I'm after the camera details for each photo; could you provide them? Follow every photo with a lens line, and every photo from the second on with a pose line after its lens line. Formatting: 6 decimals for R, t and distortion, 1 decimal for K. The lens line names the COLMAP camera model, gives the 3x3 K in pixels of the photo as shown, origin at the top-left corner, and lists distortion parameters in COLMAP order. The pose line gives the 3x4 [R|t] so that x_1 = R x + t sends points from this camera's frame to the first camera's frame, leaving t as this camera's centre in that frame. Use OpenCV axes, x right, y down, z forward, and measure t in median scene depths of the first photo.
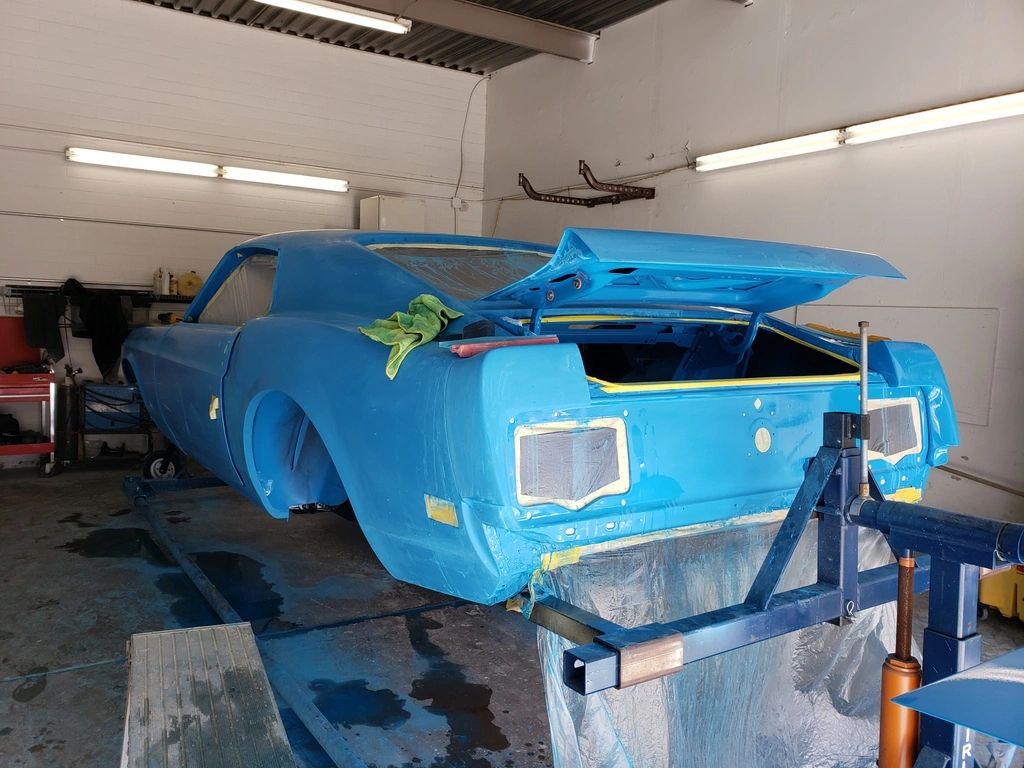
lens RADIAL K [[761.5, 0, 512.0], [0, 761.5, 384.0], [0, 0, 1]] dist [0.037957, 0.000859]
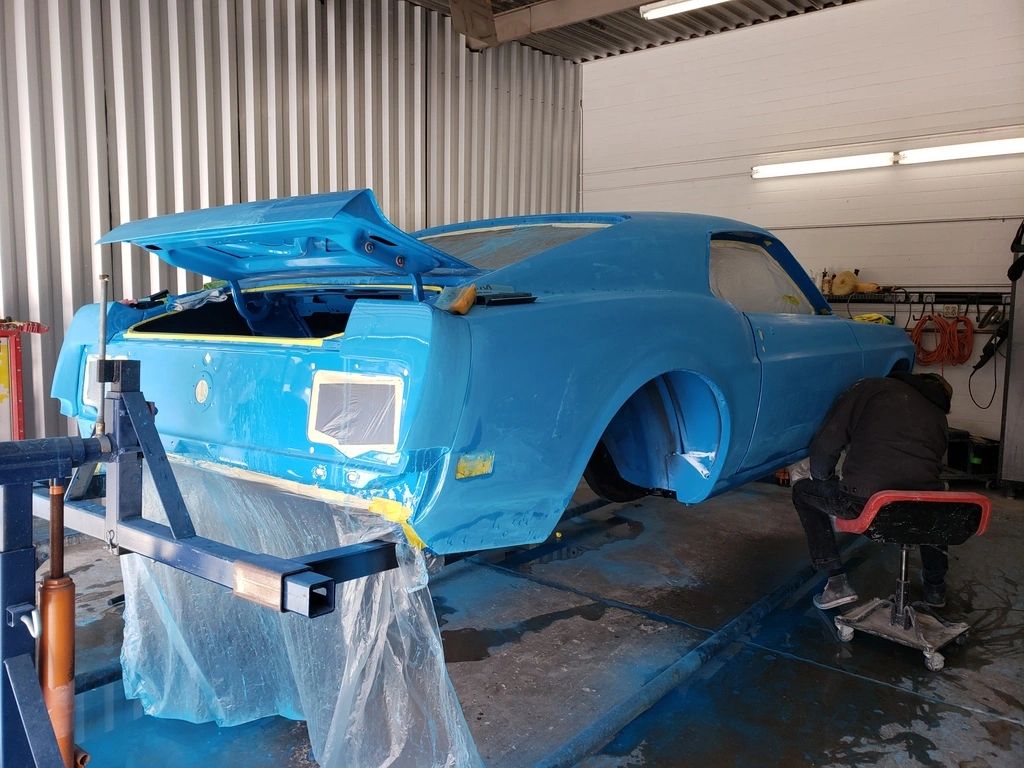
lens RADIAL K [[799.8, 0, 512.0], [0, 799.8, 384.0], [0, 0, 1]] dist [0.032303, -0.003231]
pose [[0.343702, 0.064689, -0.936848, 0.804296], [-0.086064, 0.995596, 0.037171, -0.008755], [0.935127, 0.067853, 0.347755, 0.531036]]
